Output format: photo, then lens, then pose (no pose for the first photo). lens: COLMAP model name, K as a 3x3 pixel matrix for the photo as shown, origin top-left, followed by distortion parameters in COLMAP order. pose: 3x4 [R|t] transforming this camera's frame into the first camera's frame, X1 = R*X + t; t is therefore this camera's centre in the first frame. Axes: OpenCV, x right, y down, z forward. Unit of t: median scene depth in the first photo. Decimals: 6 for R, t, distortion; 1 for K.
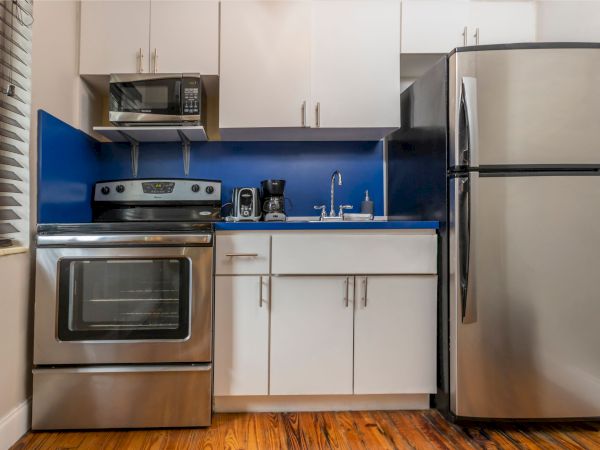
lens RADIAL K [[325.8, 0, 300.0], [0, 325.8, 225.0], [0, 0, 1]] dist [-0.030170, 0.000016]
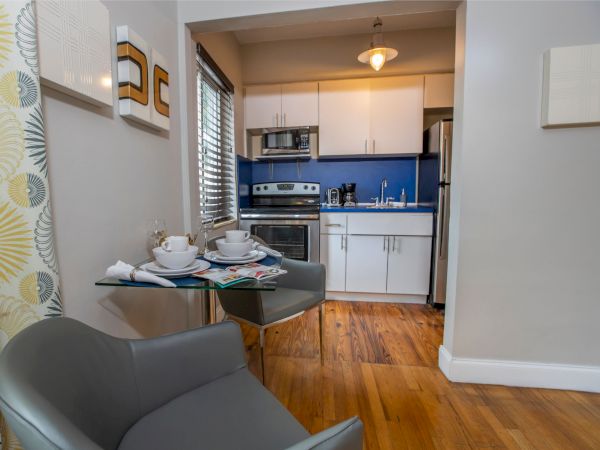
lens RADIAL K [[453.1, 0, 300.0], [0, 453.1, 225.0], [0, 0, 1]] dist [-0.003257, 0.001022]
pose [[0.980418, 0.017181, -0.196177, 0.155542], [-0.000005, 0.996189, 0.087222, -0.132875], [0.196928, -0.085513, 0.976682, -1.591507]]
